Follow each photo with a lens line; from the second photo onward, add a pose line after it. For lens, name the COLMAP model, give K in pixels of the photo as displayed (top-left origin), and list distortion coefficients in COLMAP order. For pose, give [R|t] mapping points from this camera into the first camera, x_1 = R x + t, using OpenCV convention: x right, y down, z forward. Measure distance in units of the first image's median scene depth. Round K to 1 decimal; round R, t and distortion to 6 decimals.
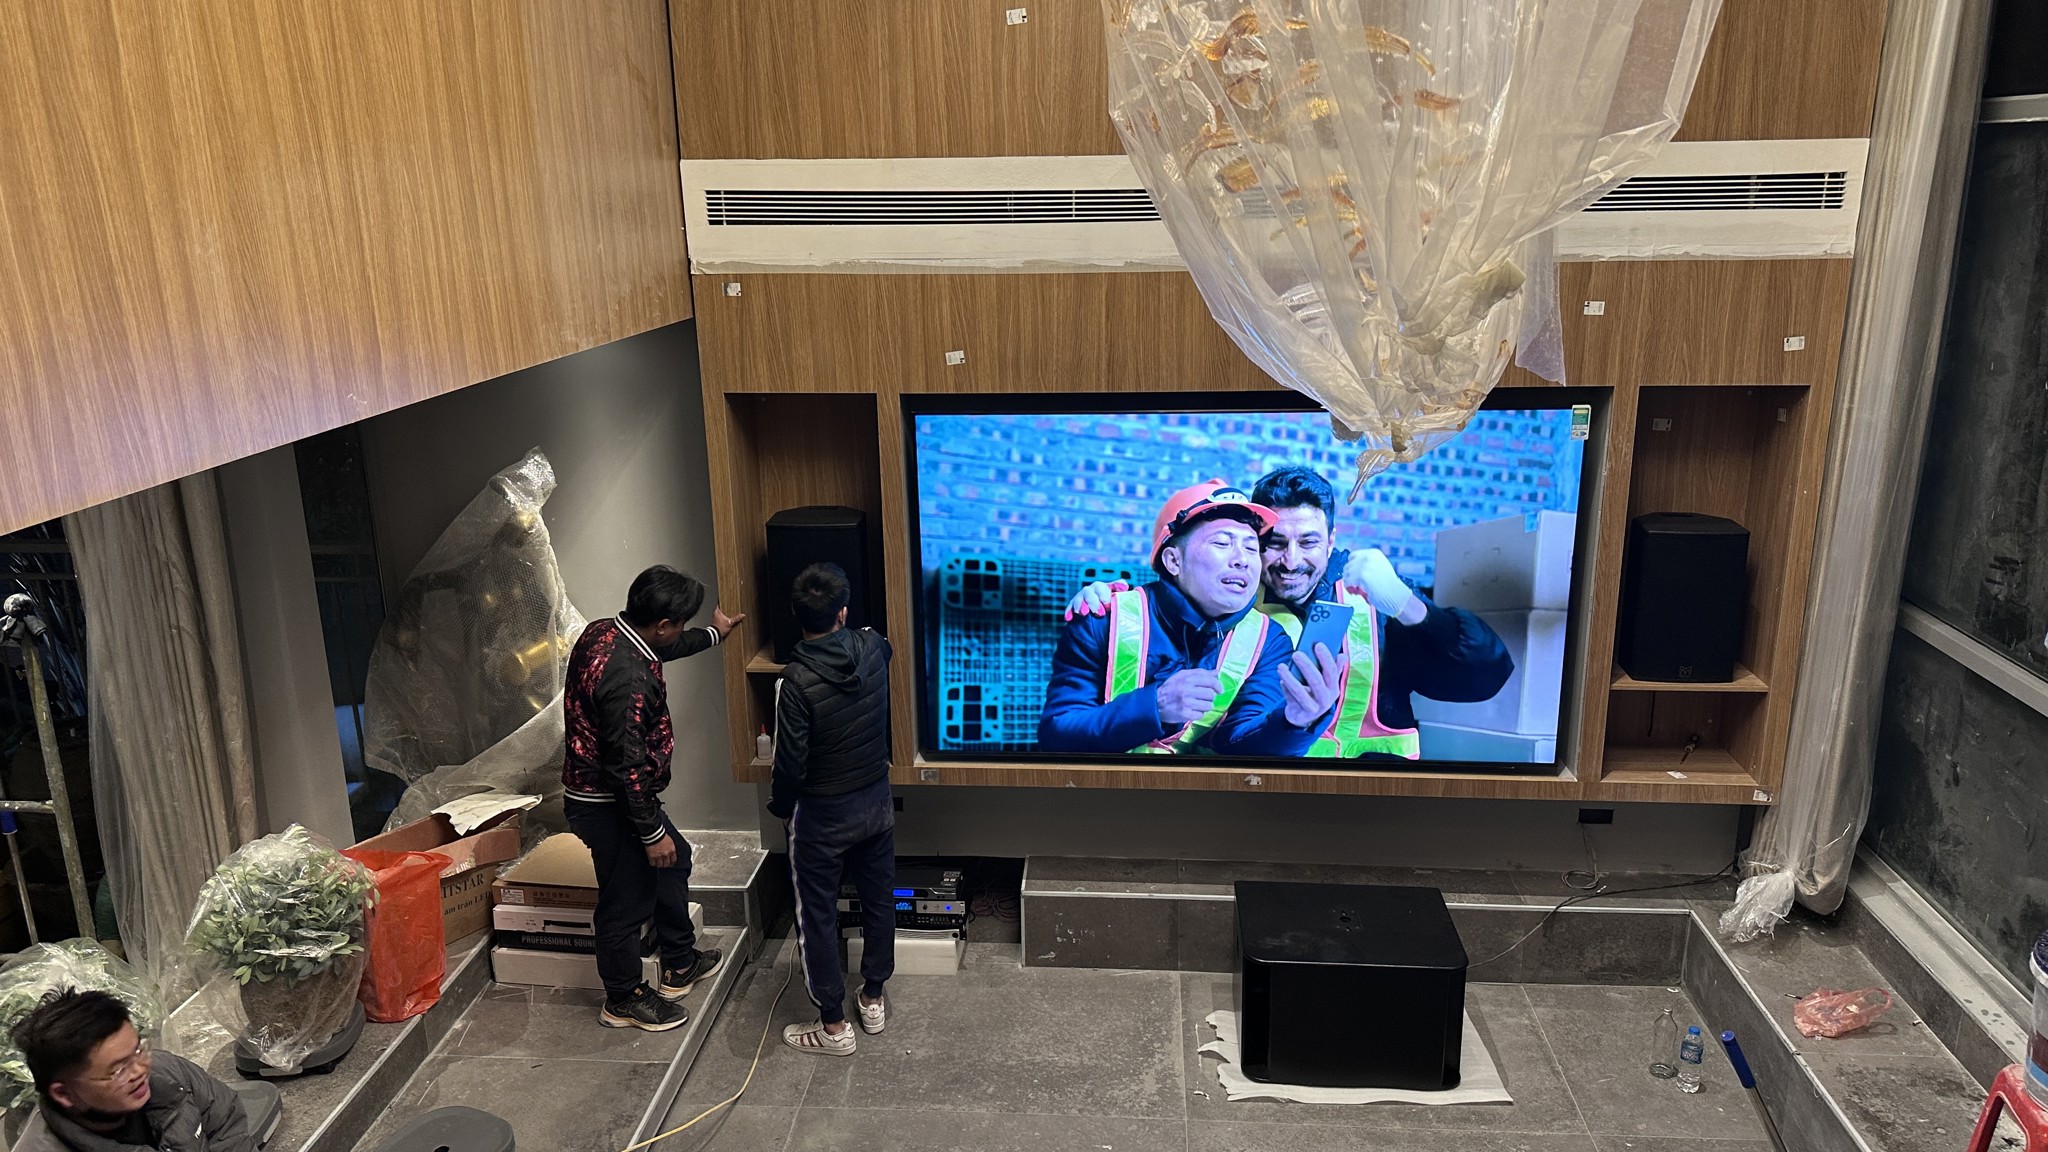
lens RADIAL K [[1452.8, 0, 1018.0], [0, 1452.8, 584.4], [0, 0, 1]] dist [0.053262, -0.110569]
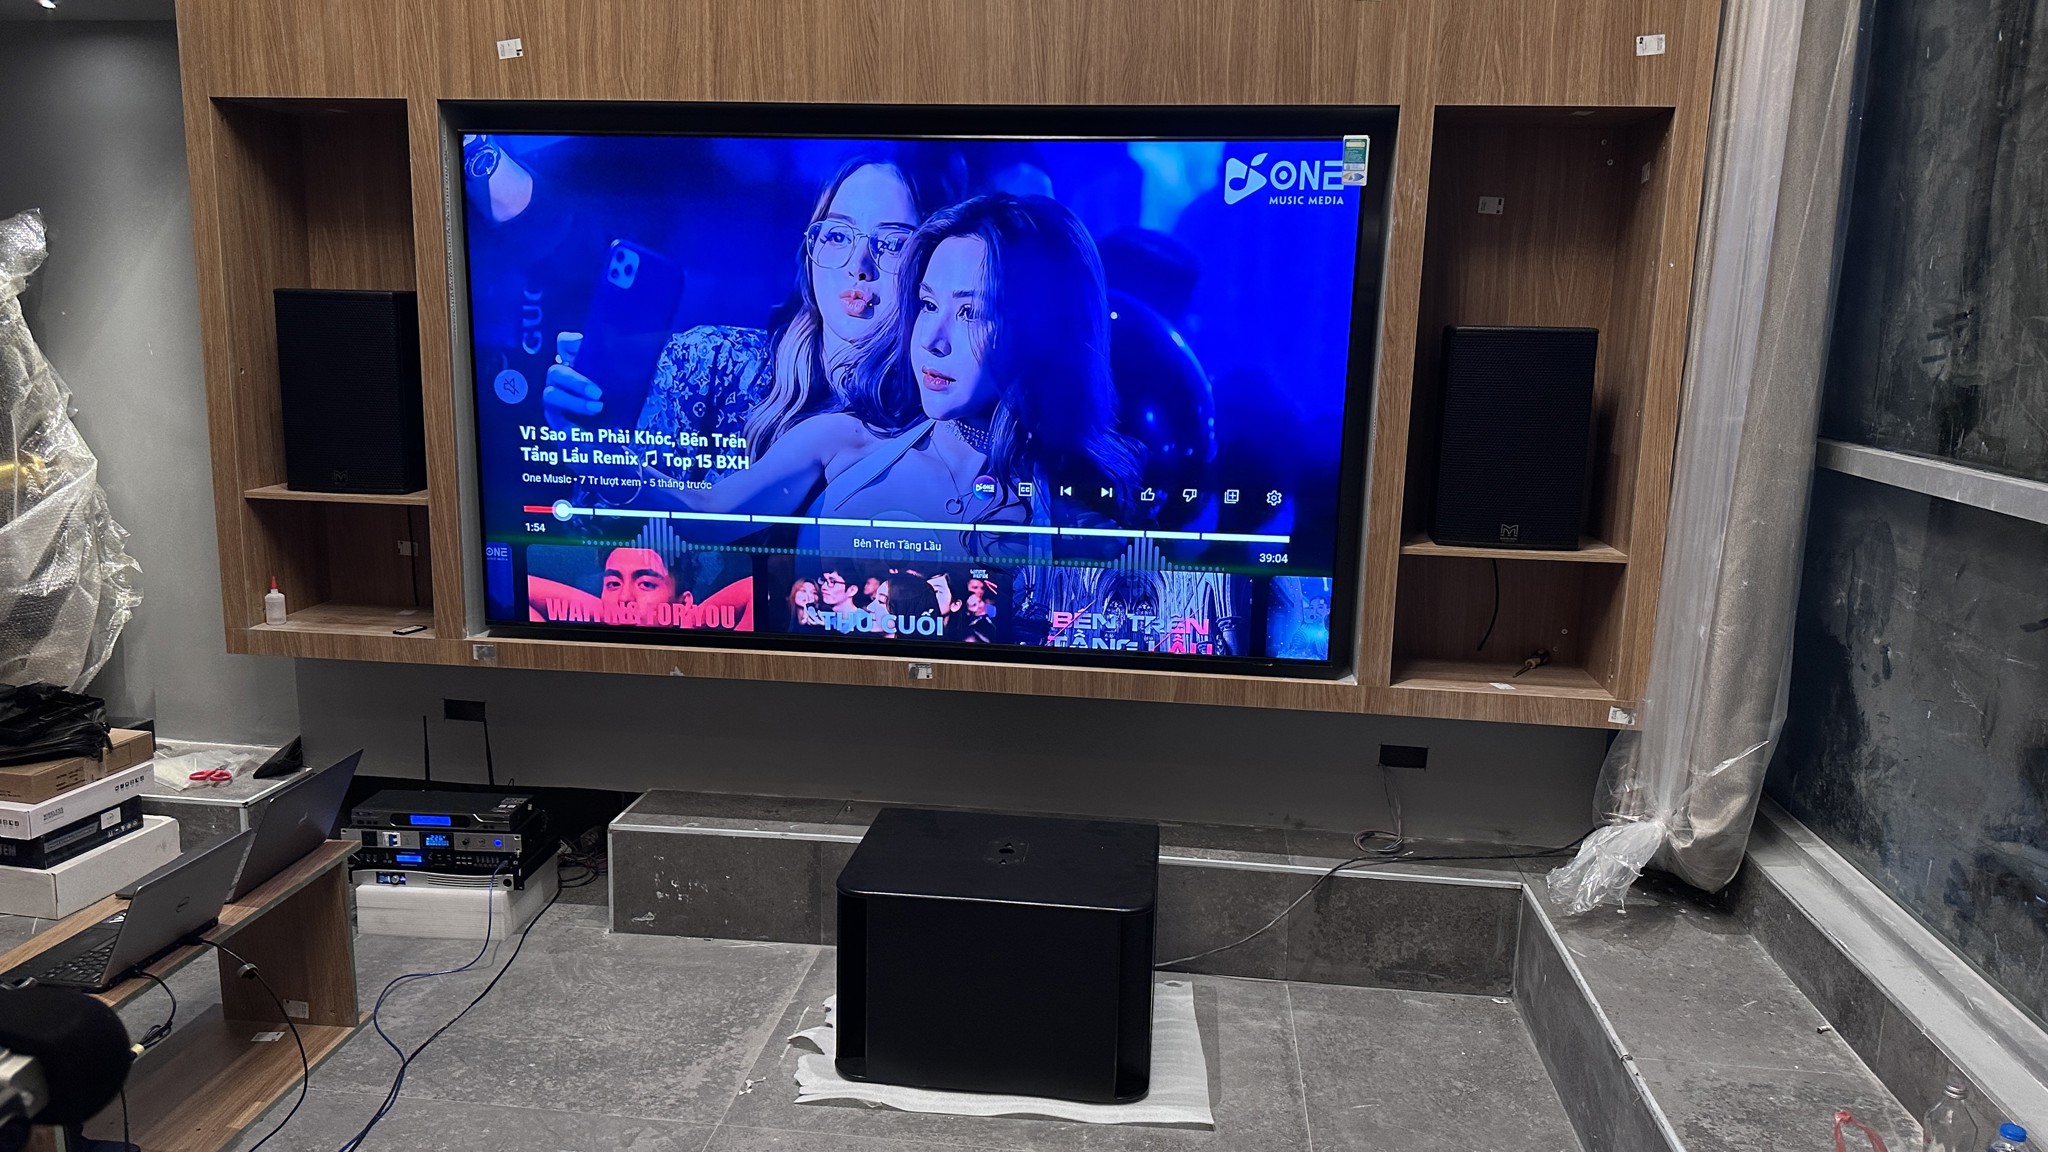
lens RADIAL K [[1490.2, 0, 1024.0], [0, 1490.2, 576.0], [0, 0, 1]] dist [0.087341, -0.137034]
pose [[0.998753, 0.046885, -0.017183, 0.236161], [-0.048253, 0.994723, -0.090546, 0.160313], [0.012847, 0.091263, 0.995744, 0.272542]]
